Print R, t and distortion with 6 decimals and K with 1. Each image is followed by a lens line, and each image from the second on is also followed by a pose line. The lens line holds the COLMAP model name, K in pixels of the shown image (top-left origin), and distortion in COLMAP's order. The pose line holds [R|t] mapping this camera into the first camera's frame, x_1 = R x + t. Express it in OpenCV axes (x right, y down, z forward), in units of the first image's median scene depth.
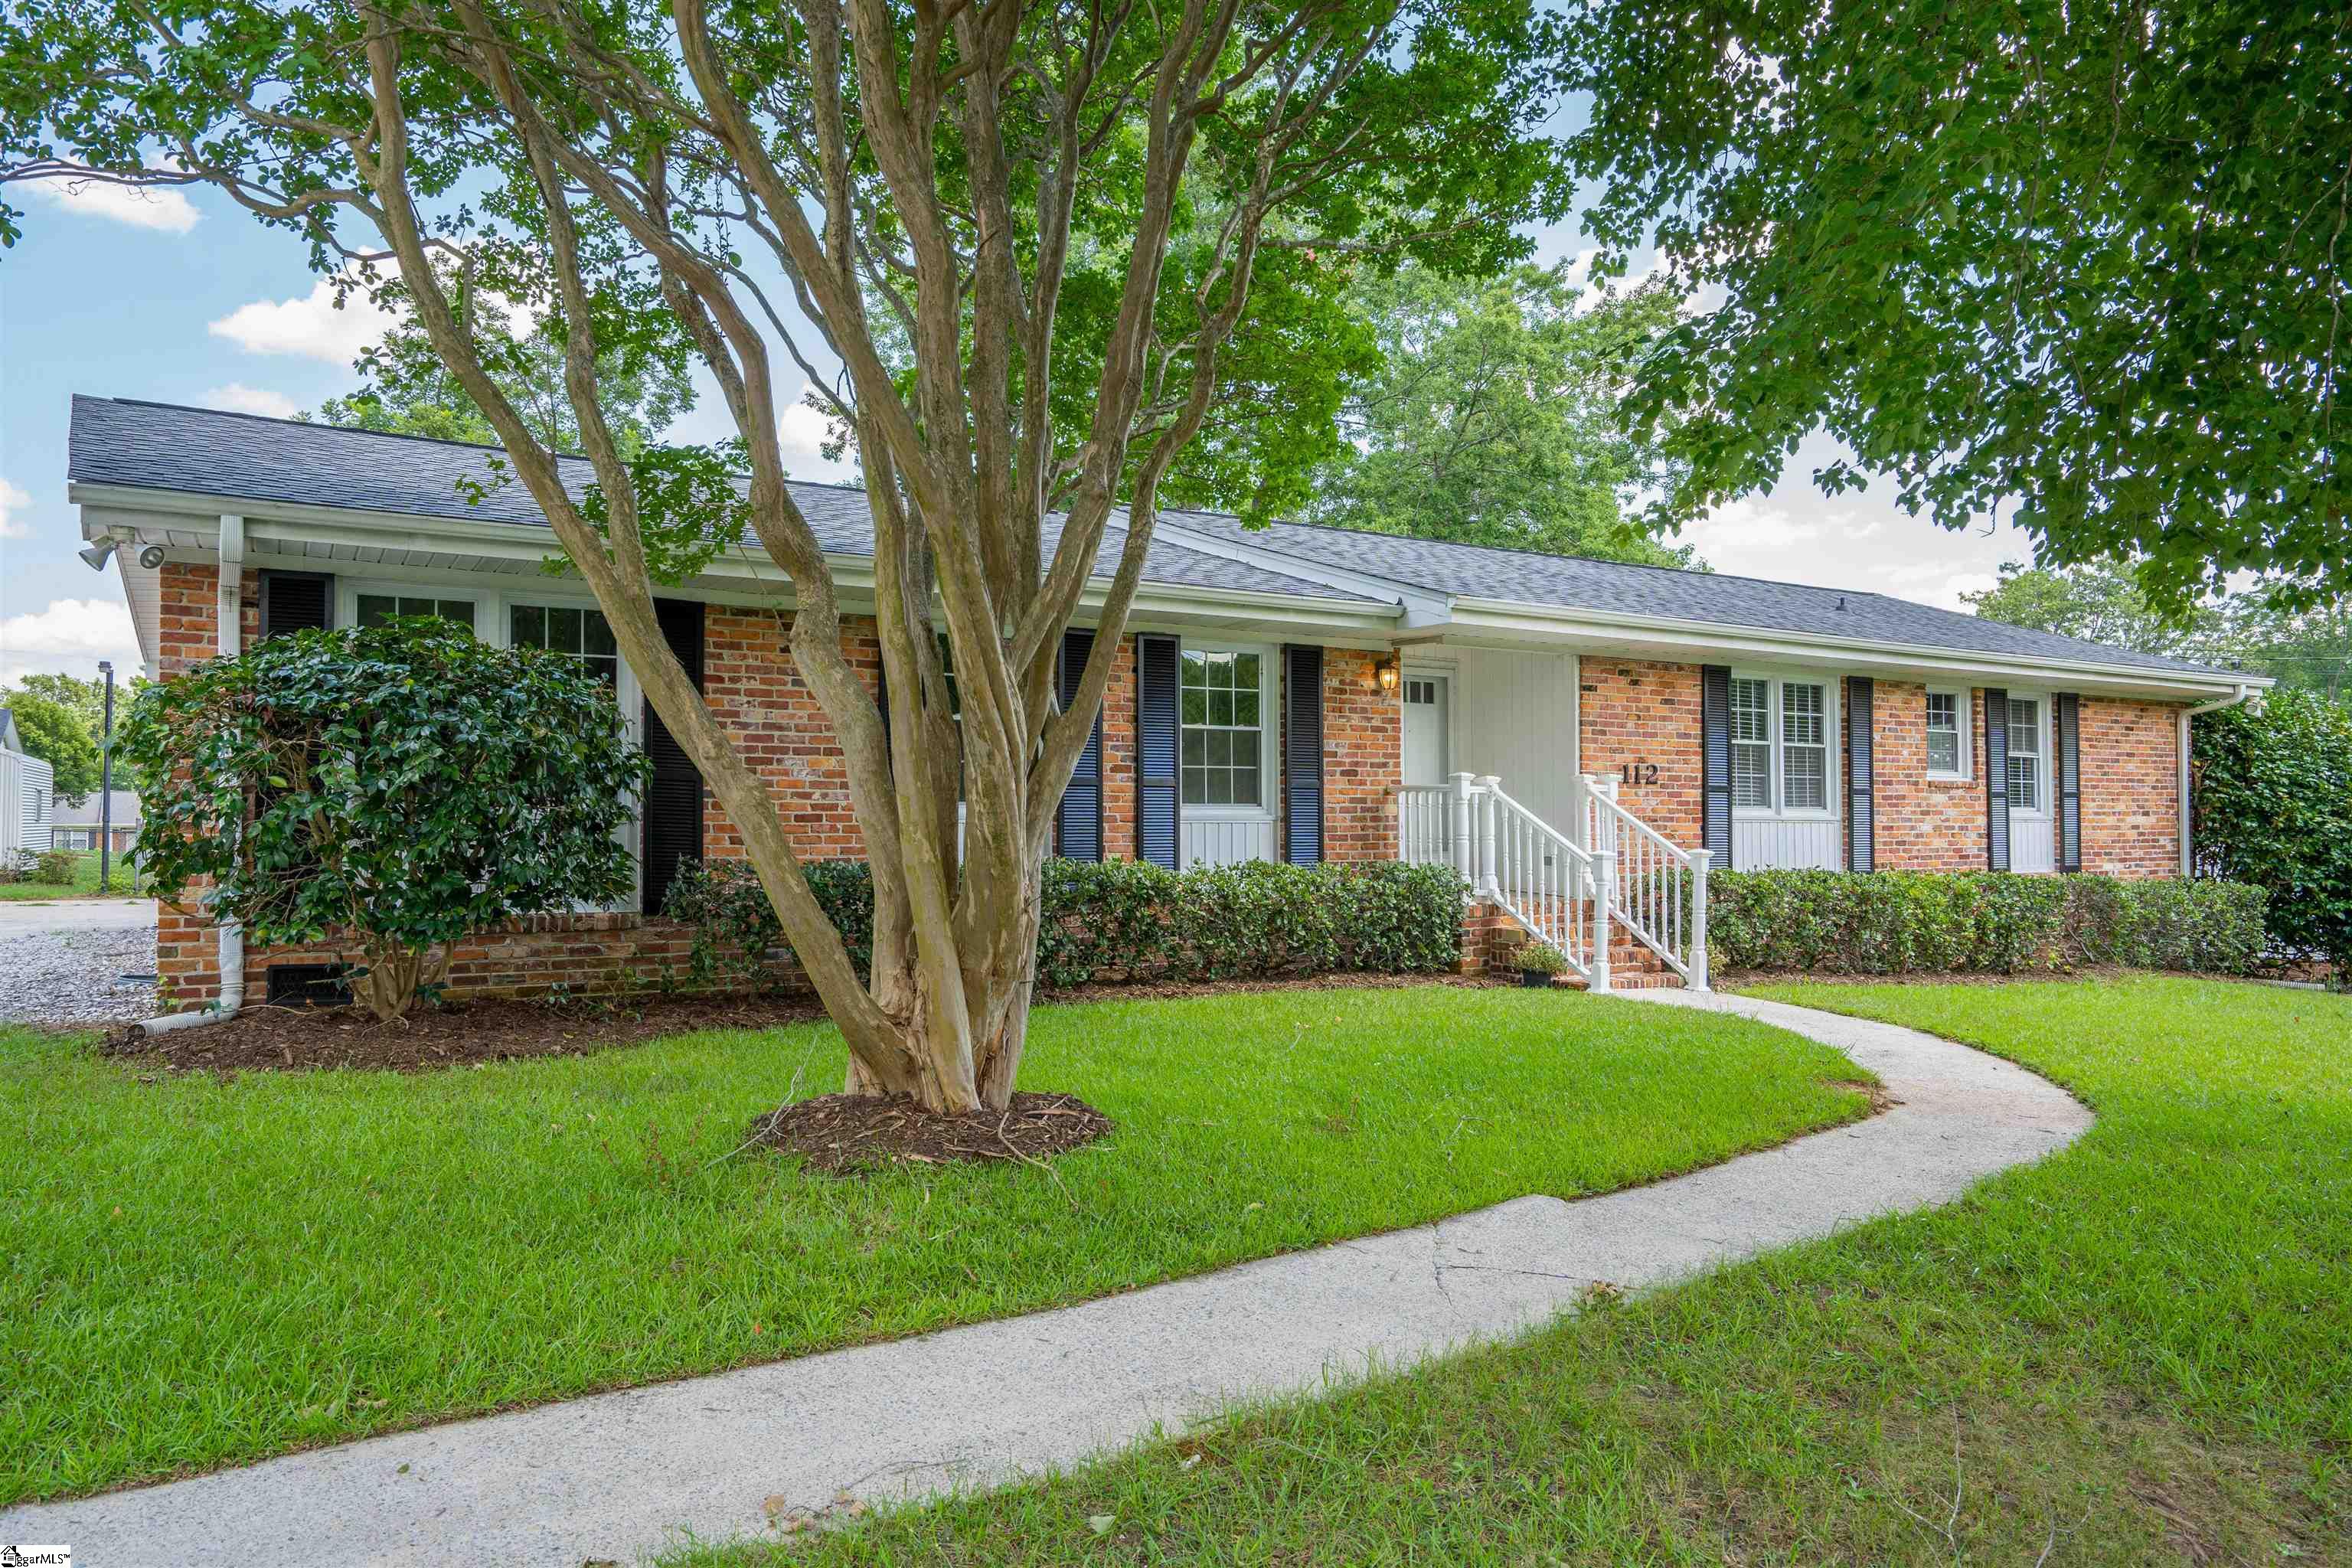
lens RADIAL K [[1577.8, 0, 1176.2], [0, 1577.8, 785.6], [0, 0, 1]] dist [0.004012, 0.000947]
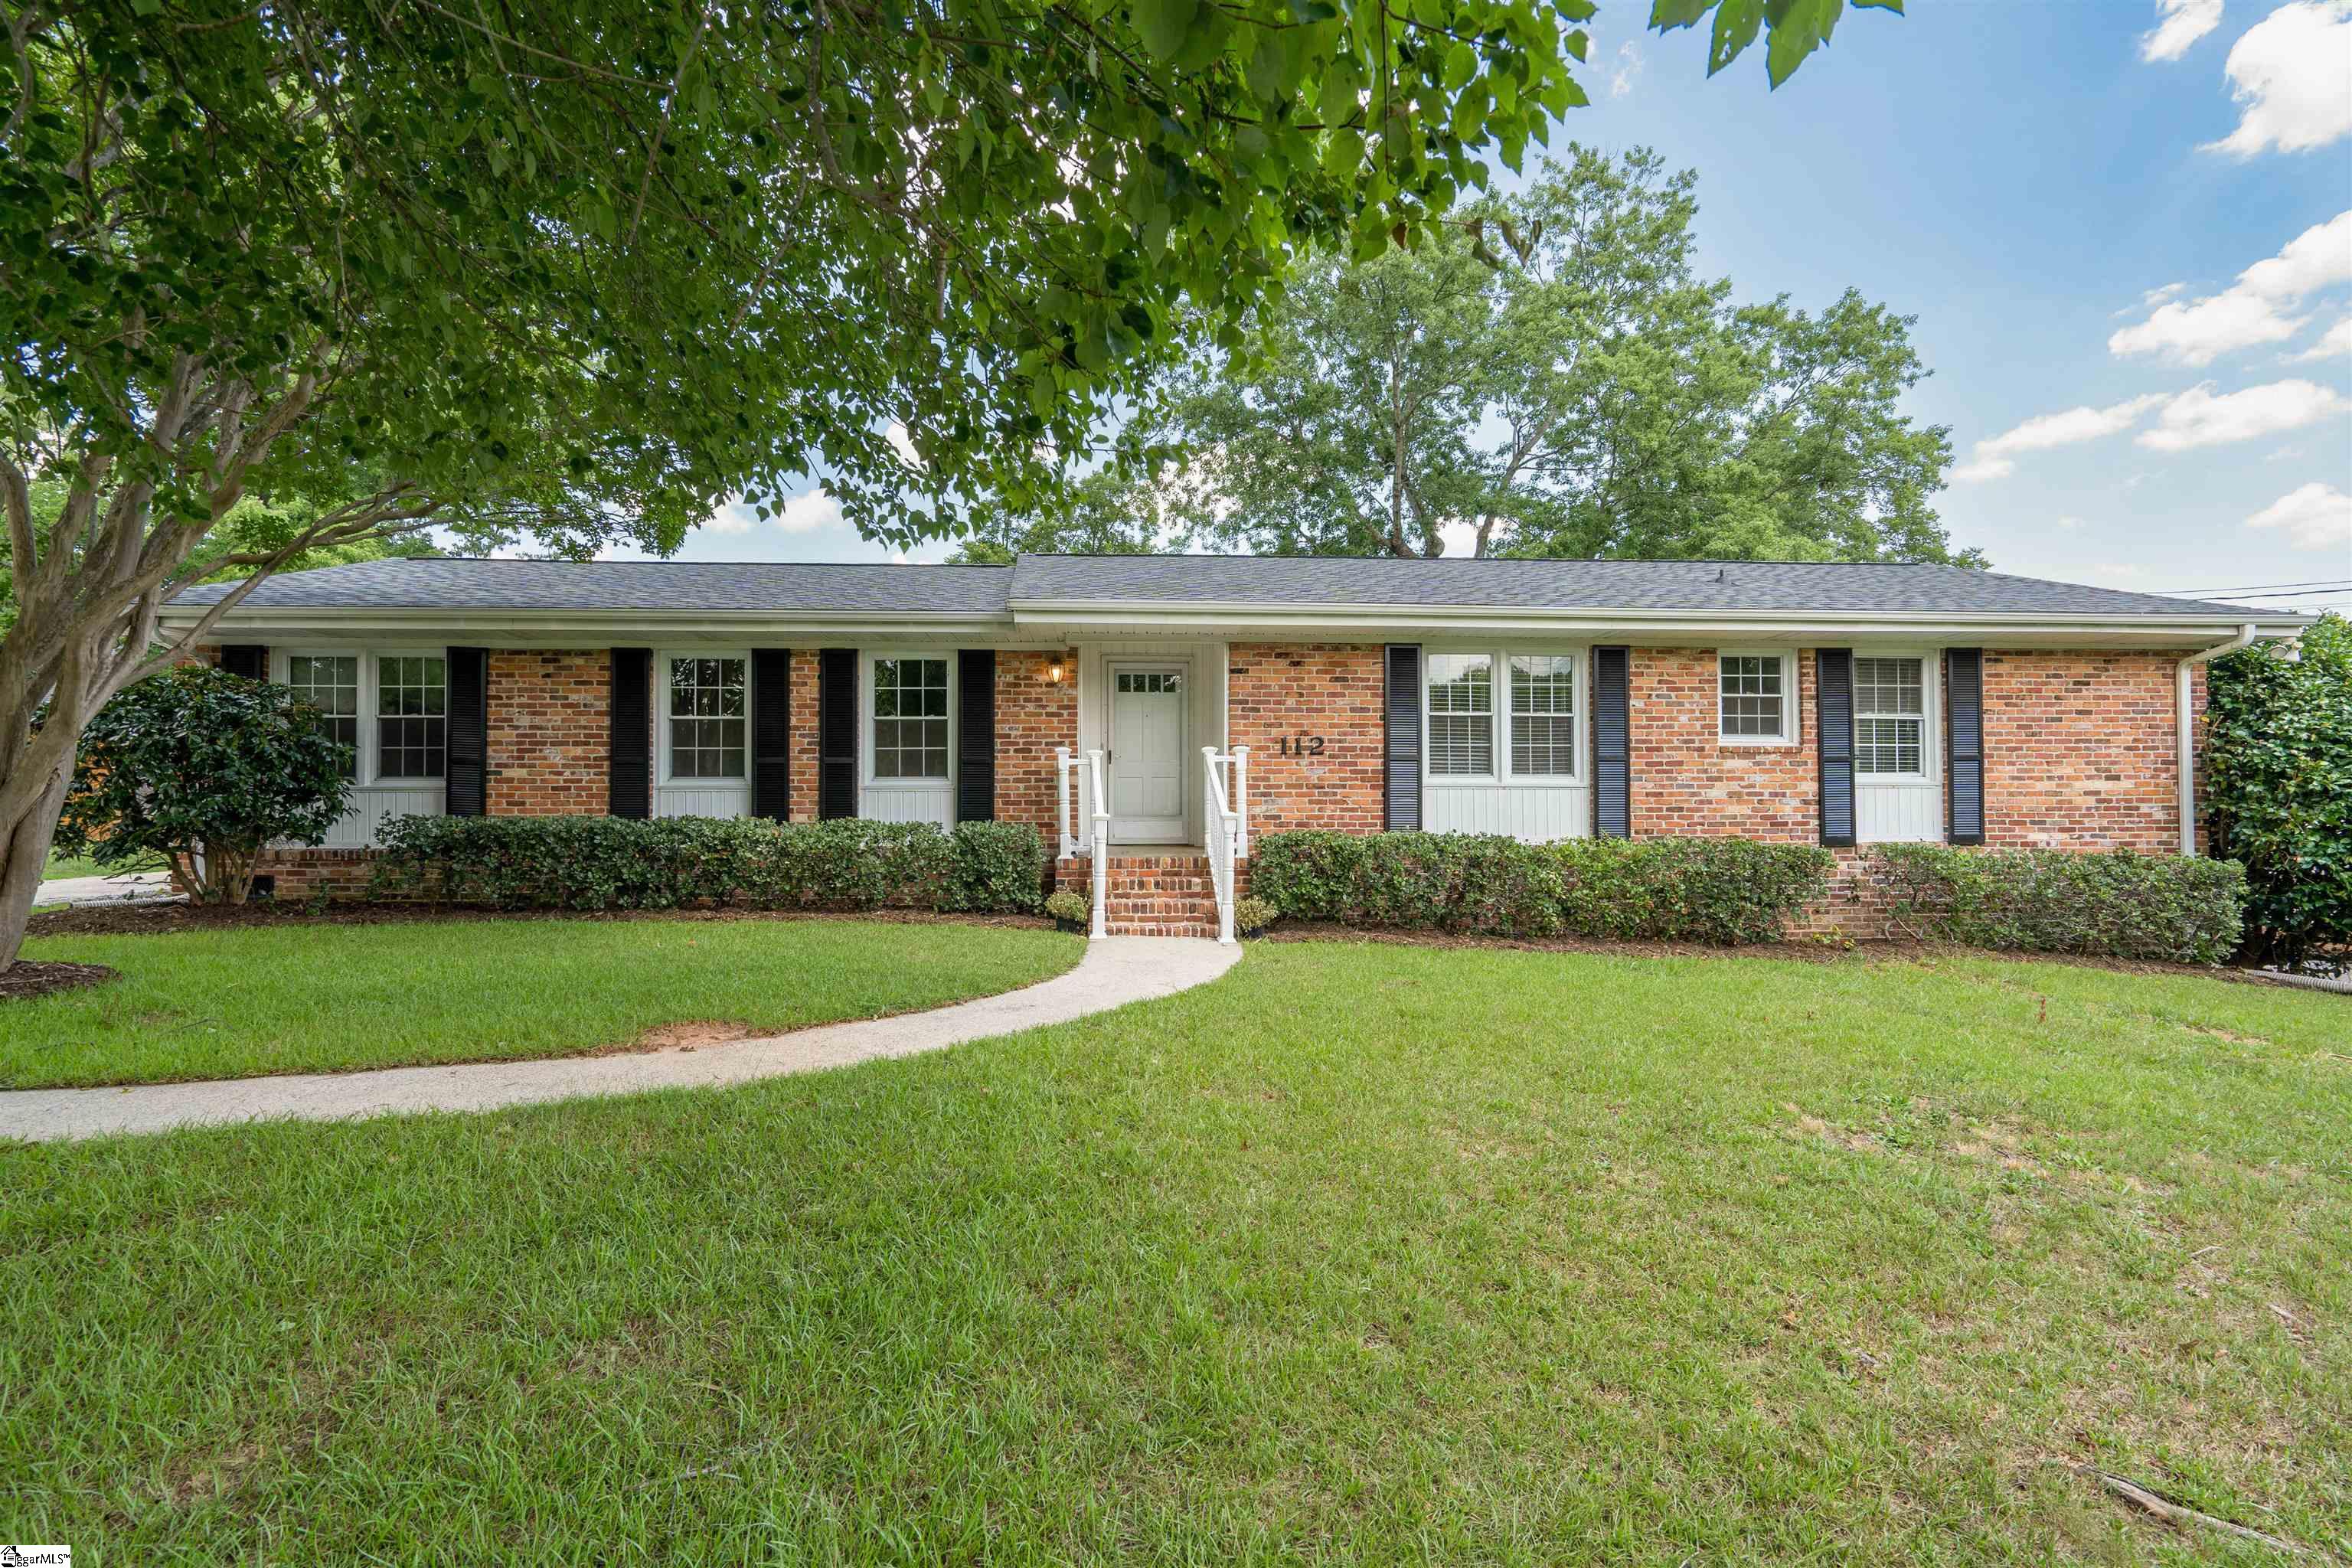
lens RADIAL K [[1076.8, 0, 1176.3], [0, 1076.8, 785.1], [0, 0, 1]] dist [-0.004505, 0.002571]
pose [[0.882191, -0.008226, -0.470820, 0.538680], [0.013513, 0.999878, 0.007851, 0.012352], [0.470698, -0.013288, 0.882194, 0.271395]]
